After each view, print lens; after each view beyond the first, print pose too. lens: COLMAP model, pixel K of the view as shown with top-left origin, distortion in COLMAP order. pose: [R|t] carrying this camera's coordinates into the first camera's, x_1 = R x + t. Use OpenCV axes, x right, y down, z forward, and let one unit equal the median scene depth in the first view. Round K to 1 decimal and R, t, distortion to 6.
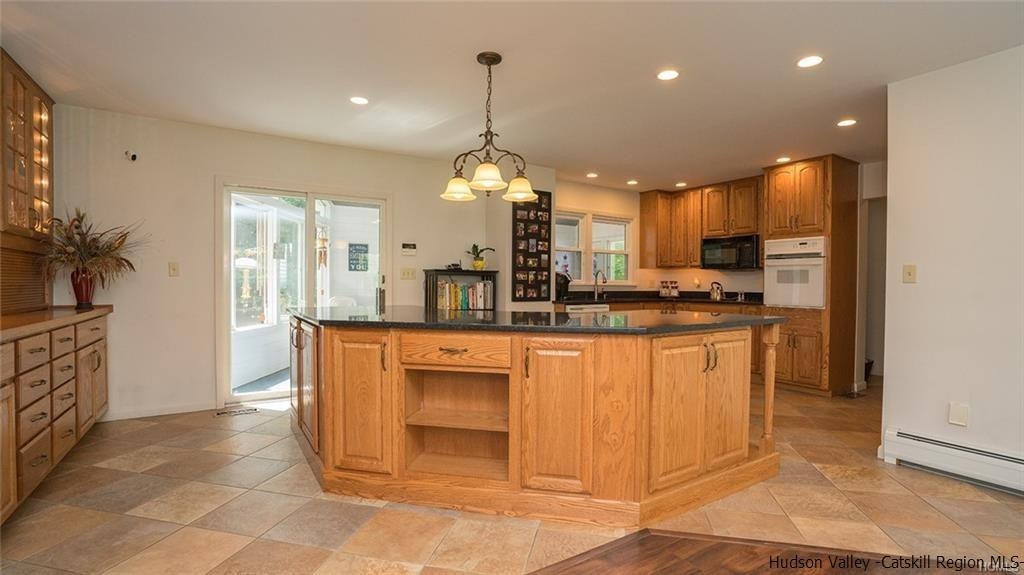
lens RADIAL K [[510.2, 0, 508.0], [0, 510.2, 286.0], [0, 0, 1]] dist [0.004270, 0.000869]
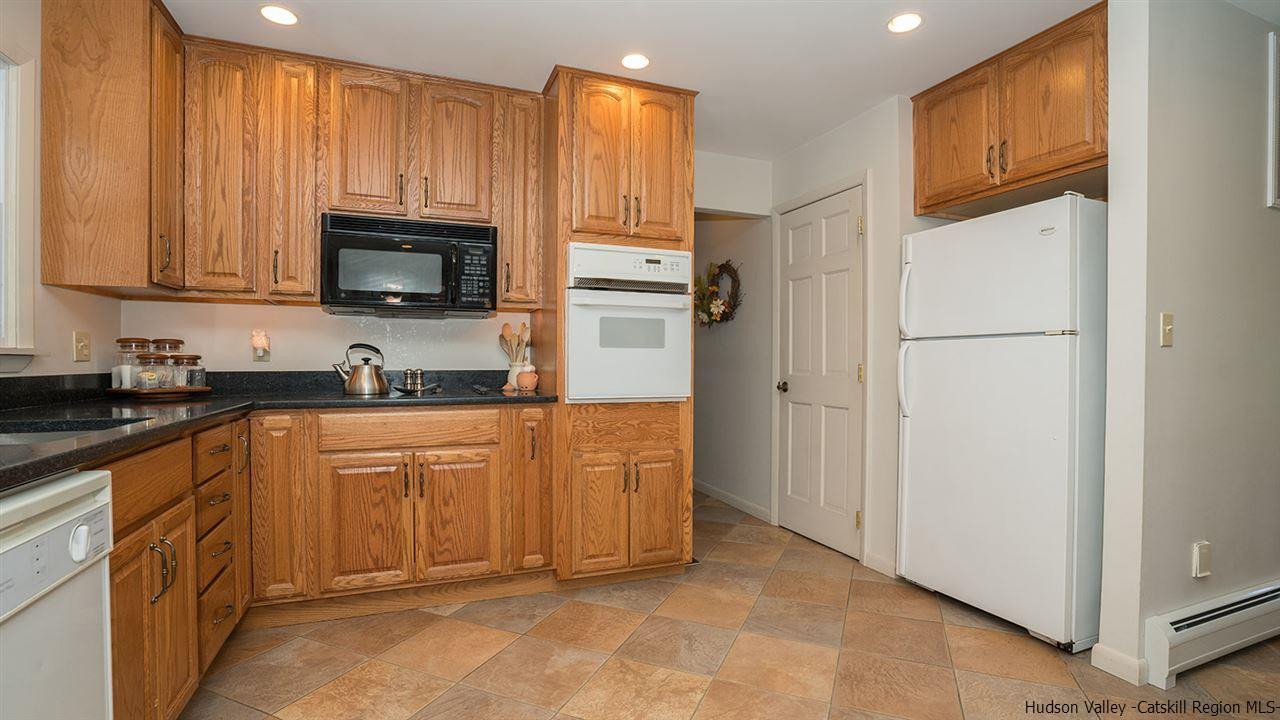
lens RADIAL K [[580.7, 0, 639.2], [0, 580.7, 359.8], [0, 0, 1]] dist [-0.002897, -0.000113]
pose [[0.205516, -0.007215, 0.978627, 0.033663], [0.003620, 0.999972, 0.006612, 0.000978], [-0.978647, 0.002184, 0.205536, 0.484293]]
